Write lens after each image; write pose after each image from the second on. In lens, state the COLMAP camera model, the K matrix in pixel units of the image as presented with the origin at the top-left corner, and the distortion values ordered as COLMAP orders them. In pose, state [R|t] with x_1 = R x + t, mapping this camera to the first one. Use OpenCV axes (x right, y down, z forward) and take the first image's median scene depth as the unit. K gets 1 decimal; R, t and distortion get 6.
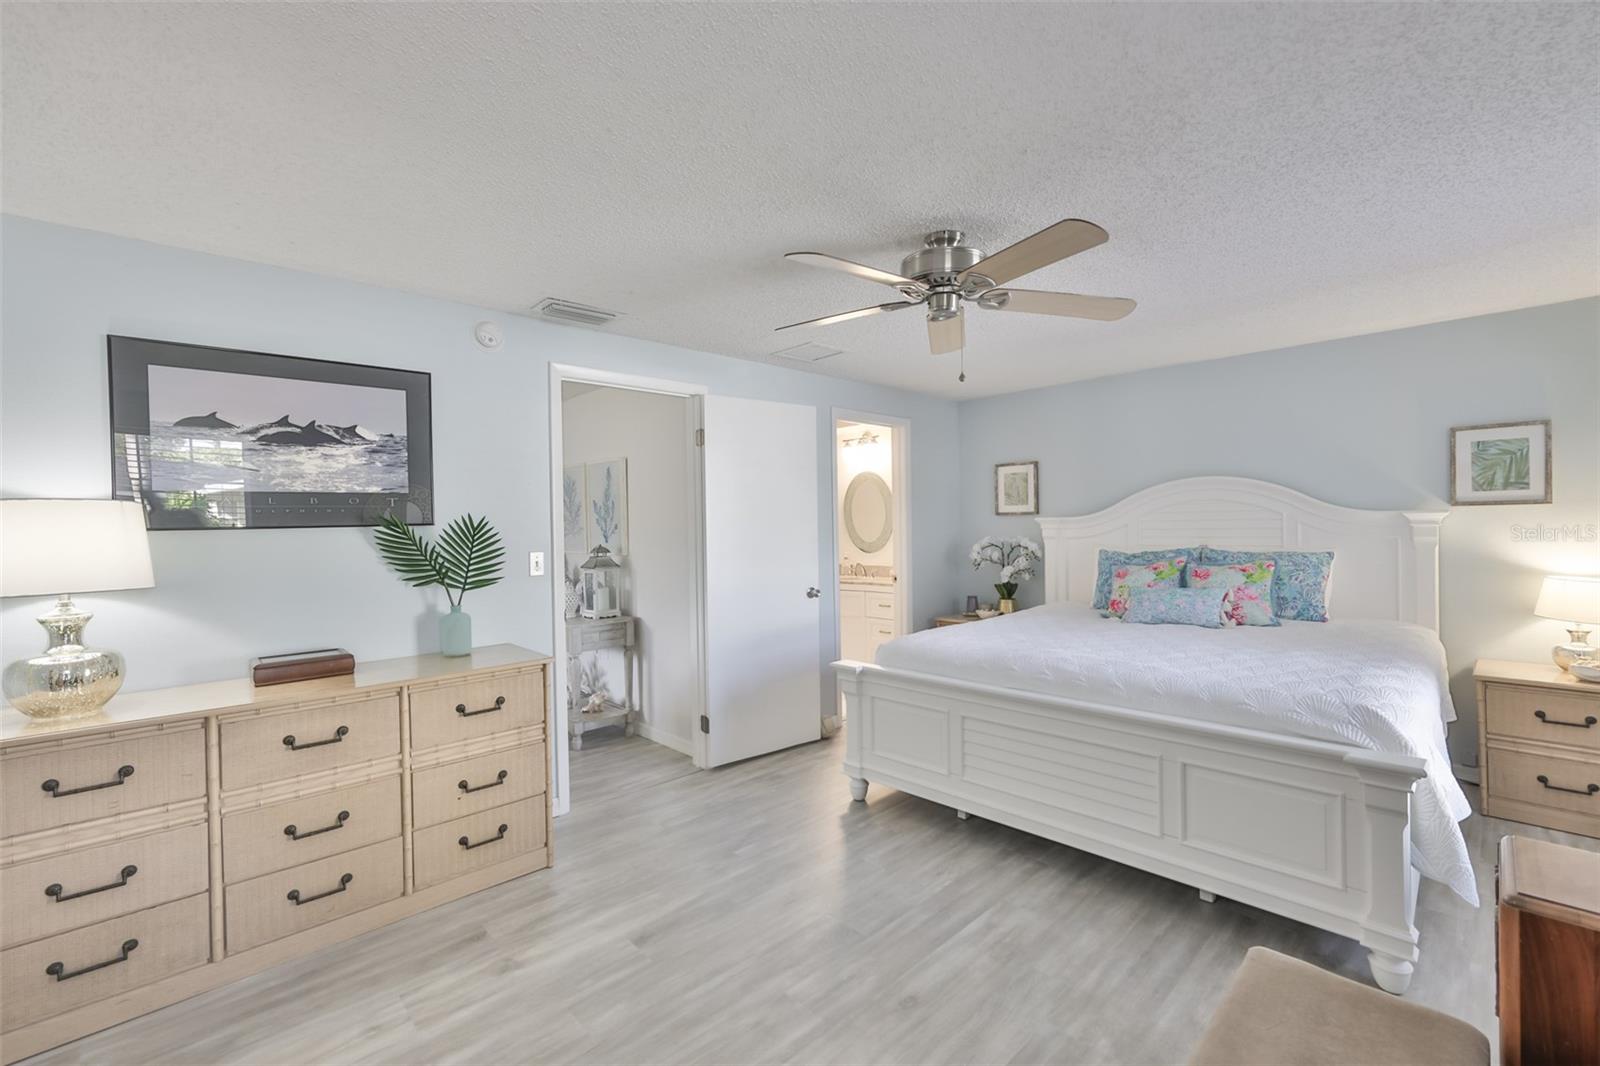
lens RADIAL K [[675.0, 0, 798.2], [0, 675.0, 528.4], [0, 0, 1]] dist [-0.001820, 0.000097]
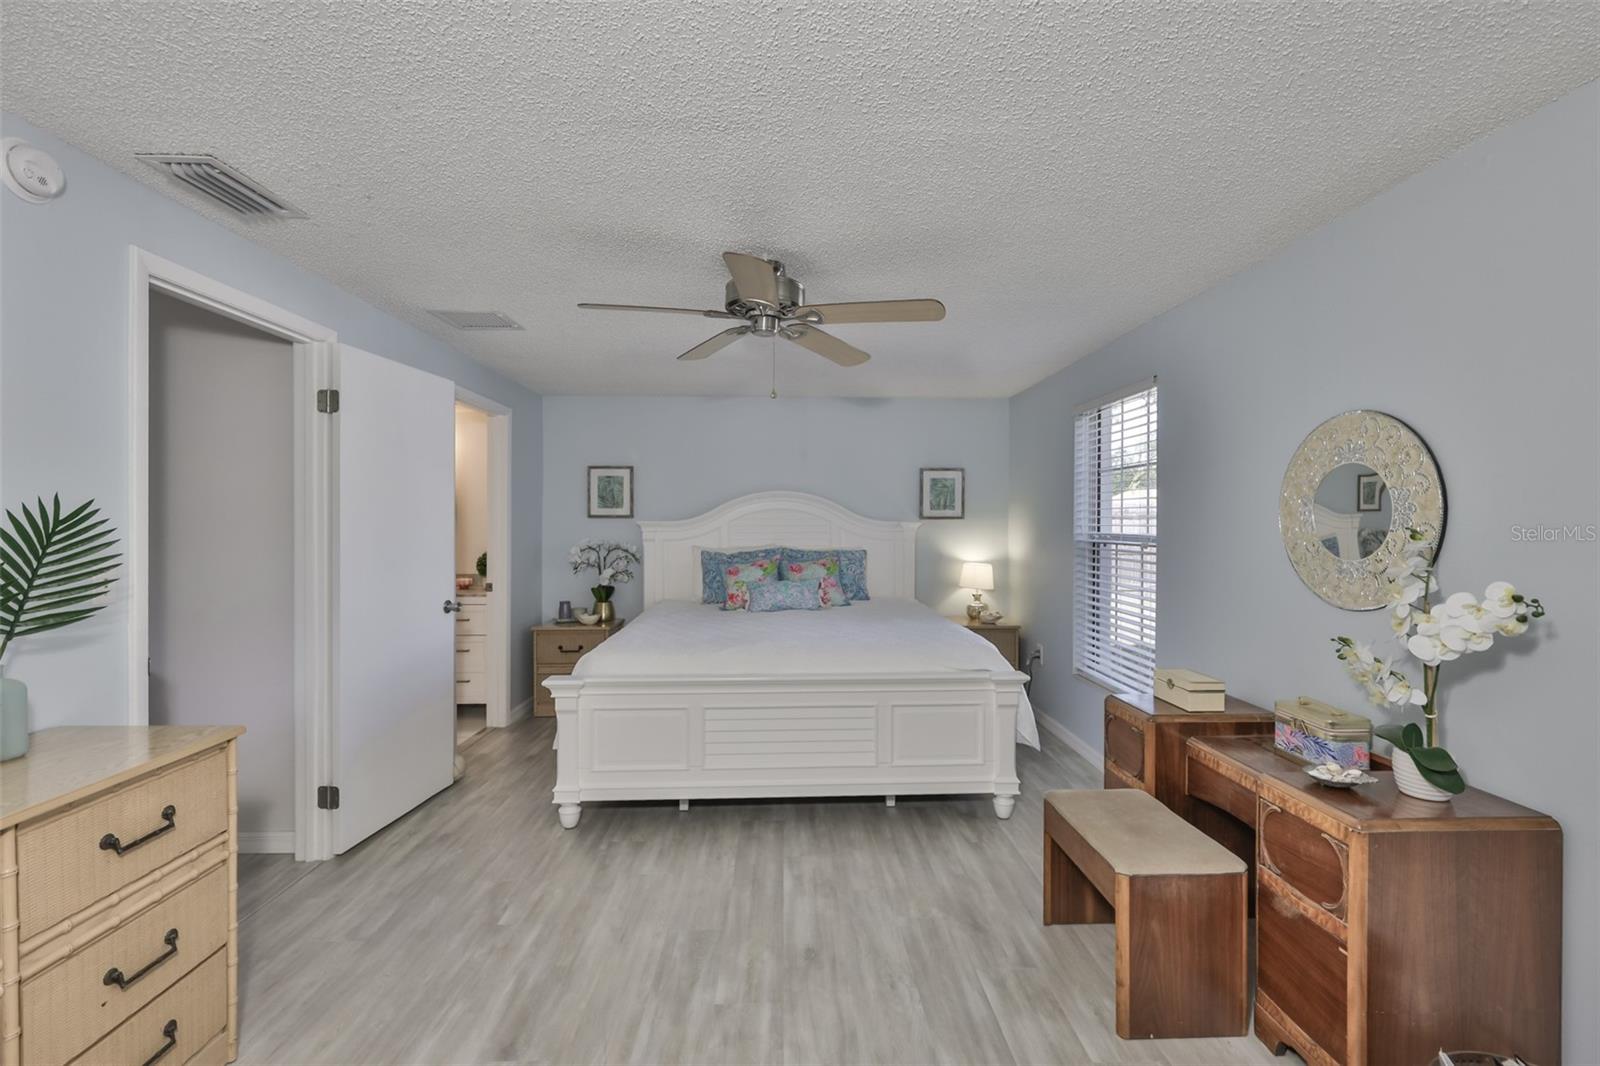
lens RADIAL K [[702.4, 0, 802.7], [0, 702.4, 527.5], [0, 0, 1]] dist [0.001994, 0.000203]
pose [[0.667124, 0.013795, 0.744819, -0.419924], [-0.008533, 0.999904, -0.010876, 0.005590], [-0.744898, 0.000900, 0.667178, 0.136126]]
